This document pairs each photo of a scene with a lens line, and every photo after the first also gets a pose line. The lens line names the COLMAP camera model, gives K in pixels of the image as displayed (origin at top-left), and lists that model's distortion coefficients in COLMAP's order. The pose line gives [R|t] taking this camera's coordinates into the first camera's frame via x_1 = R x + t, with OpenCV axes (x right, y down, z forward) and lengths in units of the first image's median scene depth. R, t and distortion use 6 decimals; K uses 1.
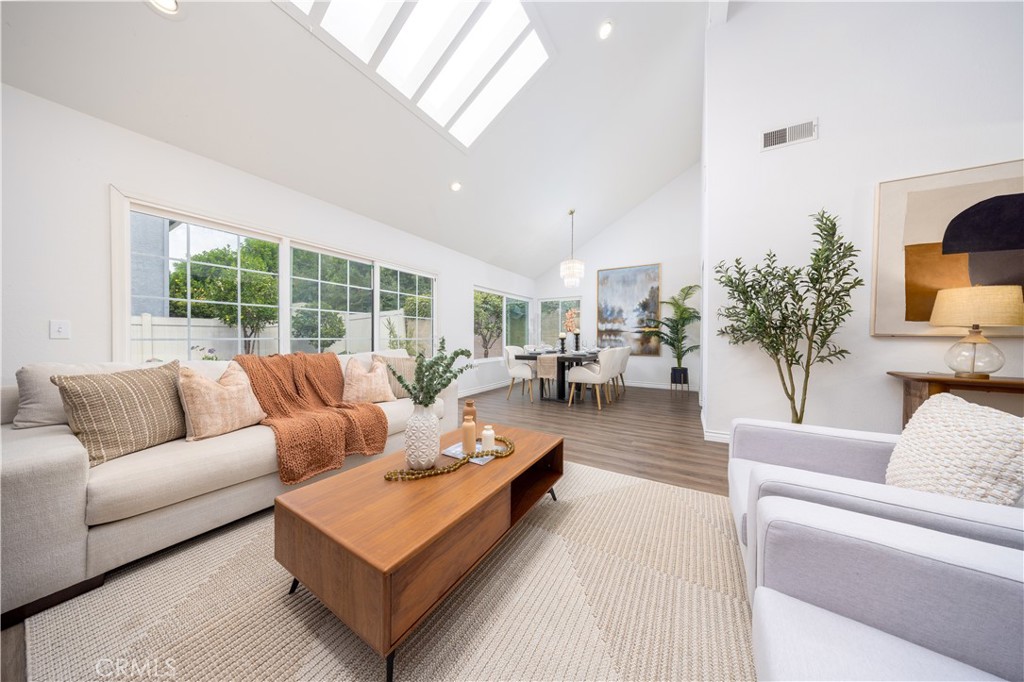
lens RADIAL K [[298.9, 0, 520.6], [0, 298.9, 336.9], [0, 0, 1]] dist [-0.021421, -0.000015]
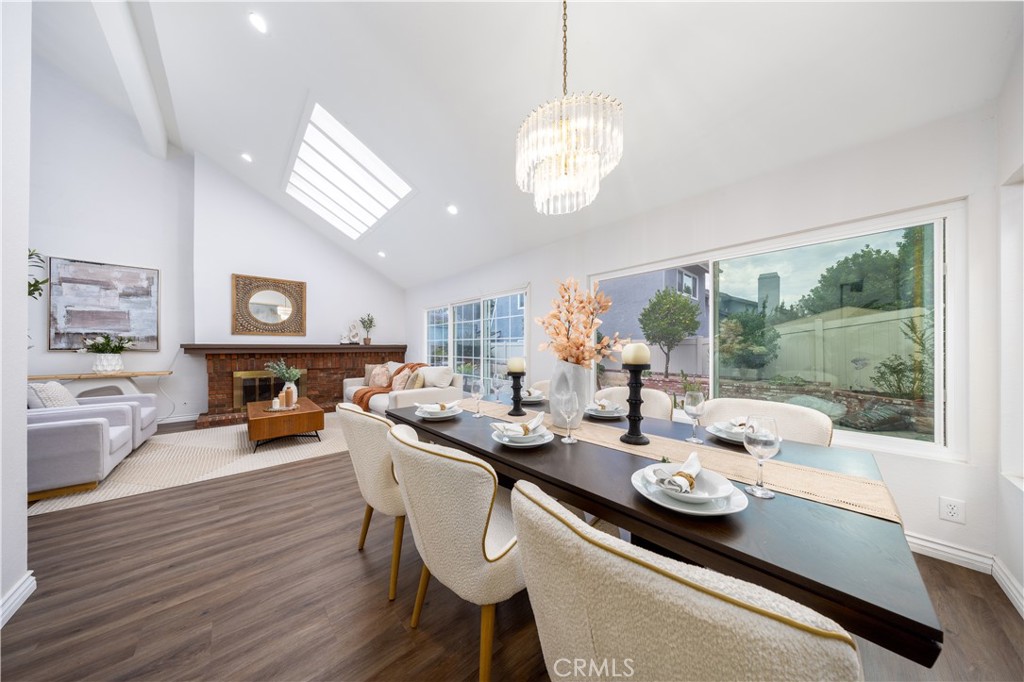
lens RADIAL K [[302.2, 0, 526.6], [0, 302.2, 347.7], [0, 0, 1]] dist [-0.008733, 0.000063]
pose [[-0.271074, -0.003484, -0.962552, 0.865026], [-0.001539, 0.999994, -0.003186, -0.046440], [0.962557, 0.000618, -0.271078, 1.891312]]
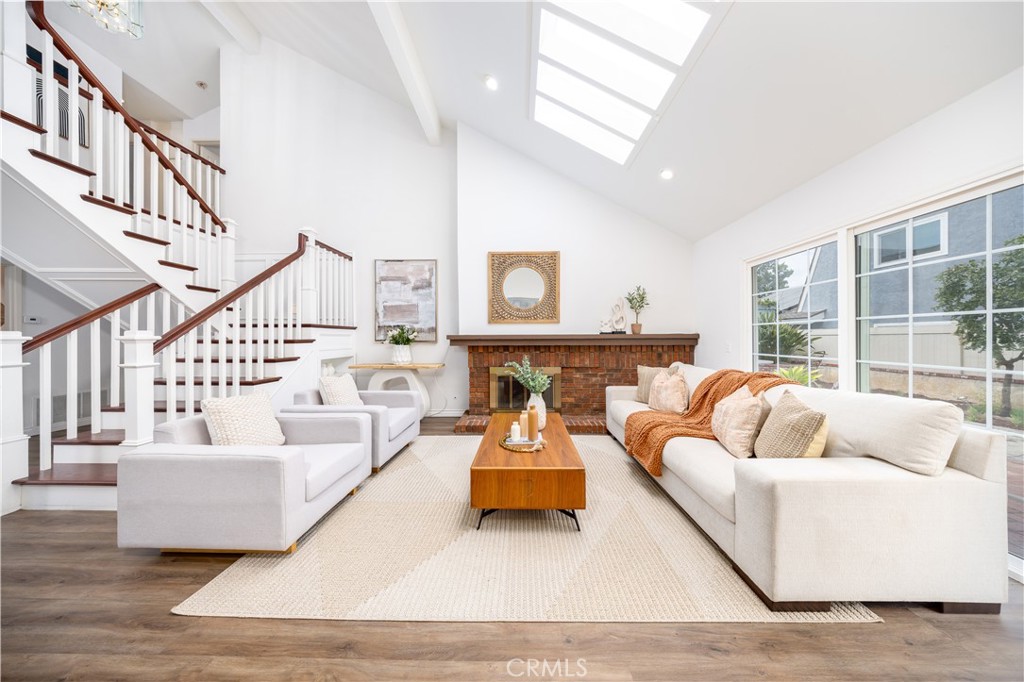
lens RADIAL K [[304.8, 0, 519.2], [0, 304.8, 339.1], [0, 0, 1]] dist [-0.000845, -0.000099]
pose [[-0.868687, -0.000339, -0.495361, 0.311699], [-0.000913, 0.999999, 0.000917, -0.050101], [0.495360, 0.001249, -0.868687, 1.212590]]
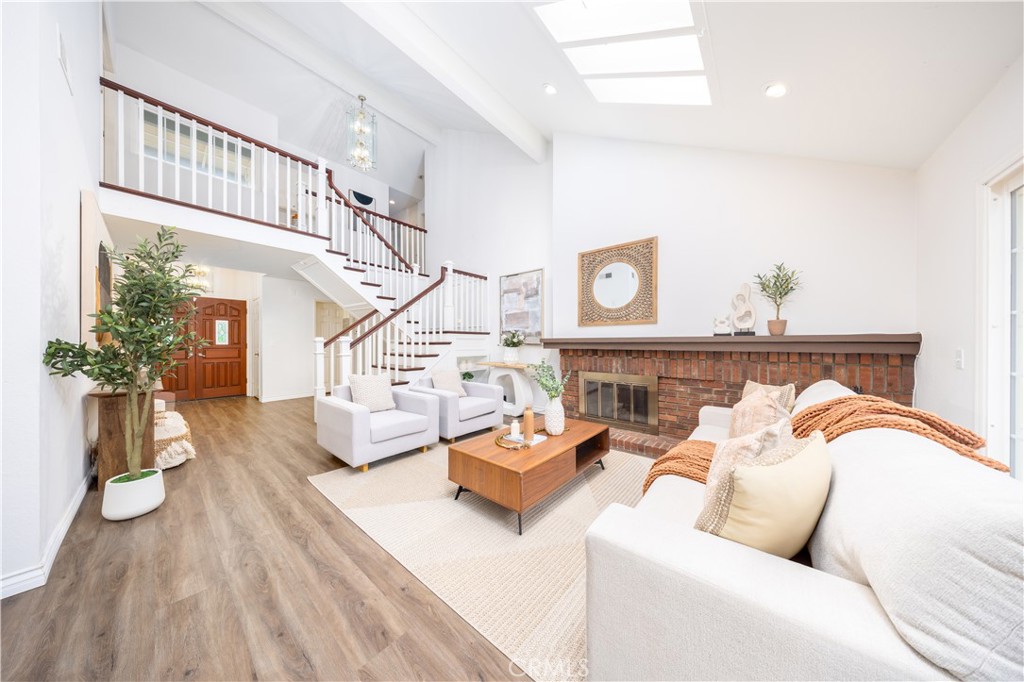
lens RADIAL K [[306.3, 0, 502.6], [0, 306.3, 344.0], [0, 0, 1]] dist [0.000824, -0.000047]
pose [[-0.983327, -0.006775, 0.181719, -0.174087], [-0.006391, 0.999976, 0.002700, -0.042960], [-0.181733, 0.001493, -0.983347, 1.342352]]
